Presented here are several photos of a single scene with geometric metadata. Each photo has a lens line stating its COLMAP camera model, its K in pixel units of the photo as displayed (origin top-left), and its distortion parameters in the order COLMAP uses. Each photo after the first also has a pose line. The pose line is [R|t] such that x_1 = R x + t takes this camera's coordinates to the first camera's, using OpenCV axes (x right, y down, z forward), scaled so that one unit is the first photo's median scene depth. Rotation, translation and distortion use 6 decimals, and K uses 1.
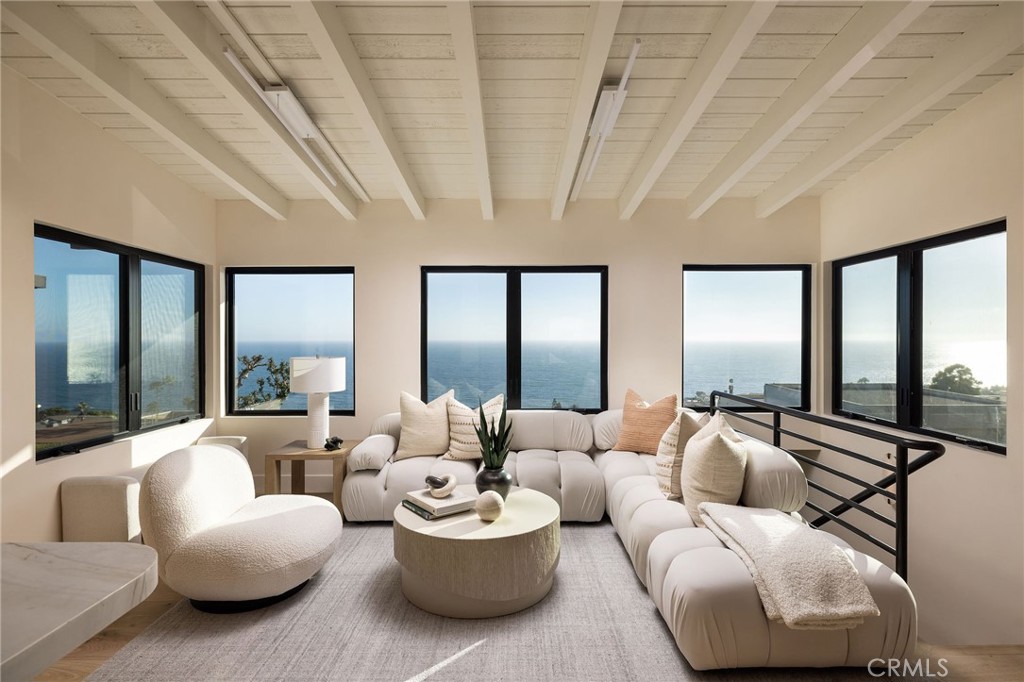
lens RADIAL K [[510.3, 0, 514.8], [0, 510.3, 339.8], [0, 0, 1]] dist [-0.004227, 0.000209]
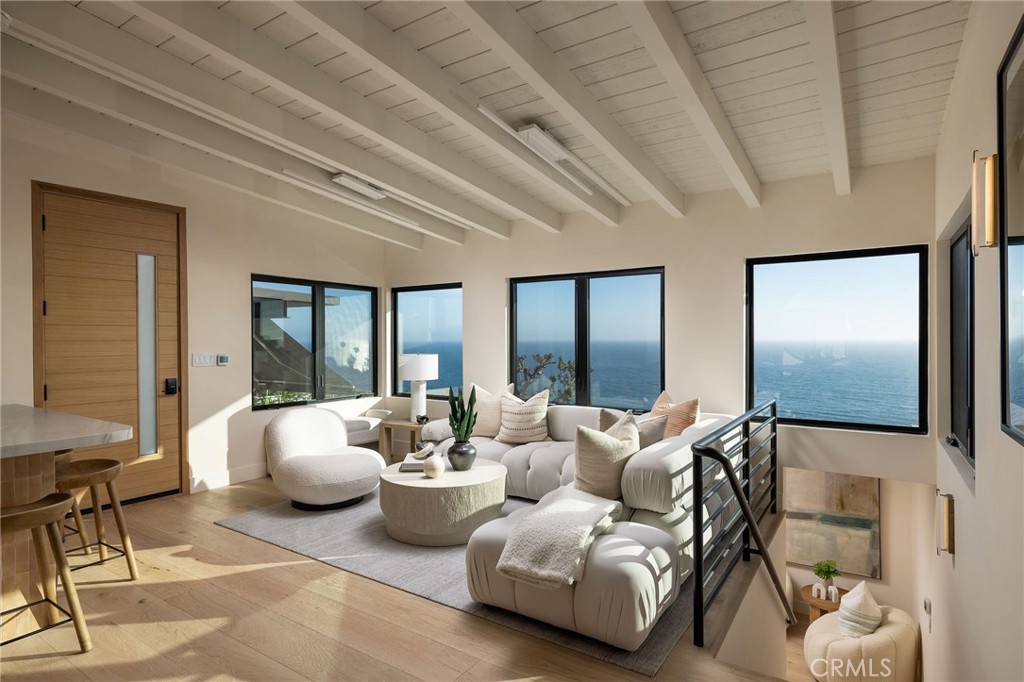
lens RADIAL K [[543.6, 0, 515.7], [0, 543.6, 341.2], [0, 0, 1]] dist [0.003029, 0.003547]
pose [[0.834108, 0.002846, -0.551593, 0.558444], [-0.001177, 0.999994, 0.003380, -0.004137], [0.551600, -0.002170, 0.834106, -0.038546]]
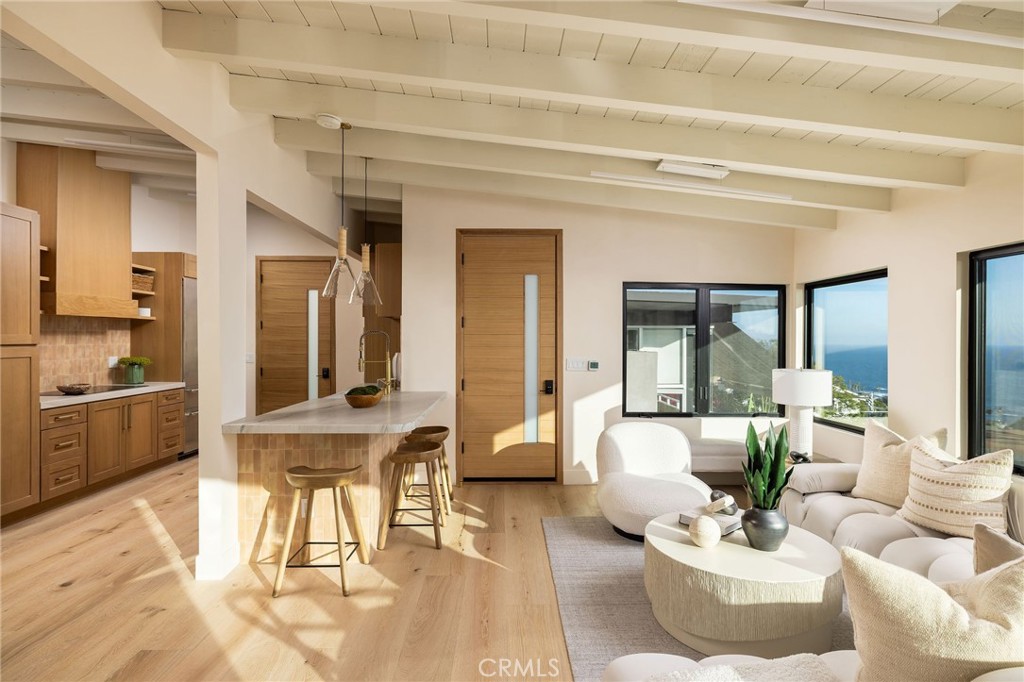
lens RADIAL K [[510.3, 0, 512.9], [0, 510.3, 340.4], [0, 0, 1]] dist [-0.004227, 0.000209]
pose [[0.022941, 0.005293, -0.999723, 0.551171], [-0.011882, 0.999917, 0.005022, -0.020842], [0.999666, 0.011763, 0.023002, 0.378332]]
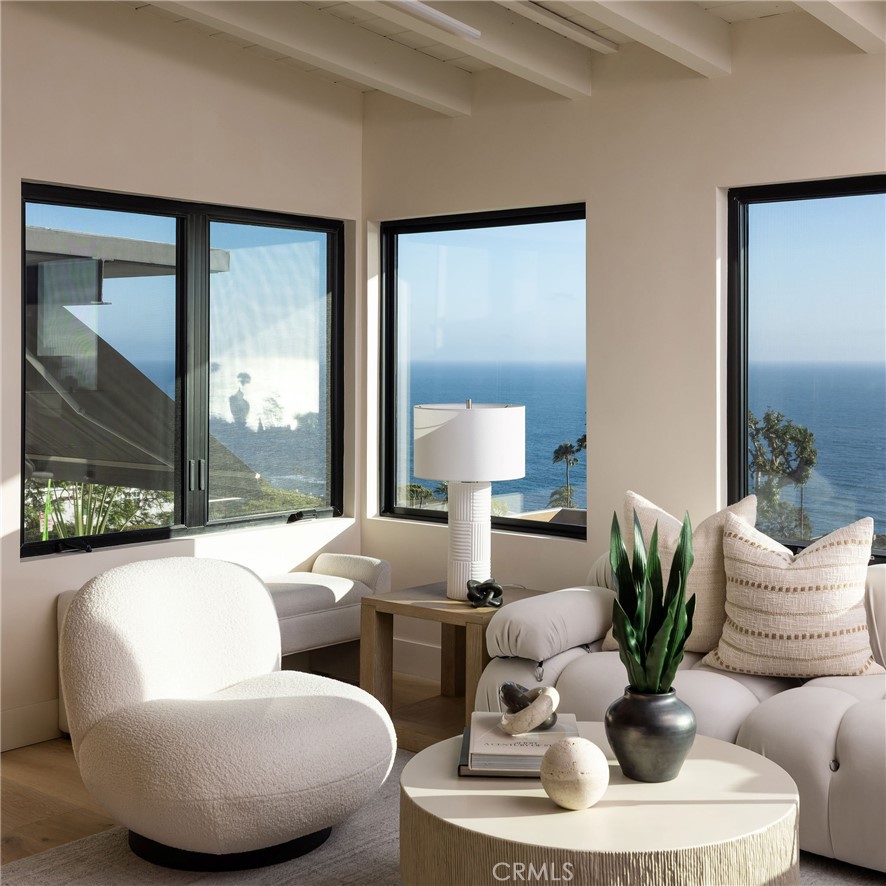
lens RADIAL K [[1295.5, 0, 444.1], [0, 1295.5, 353.8], [0, 0, 1]] dist [0.011256, 0.000000]
pose [[0.755229, 0.003702, -0.655451, 0.347373], [-0.006591, 0.999976, -0.001947, -0.010080], [0.655428, 0.005791, 0.755235, 0.076896]]
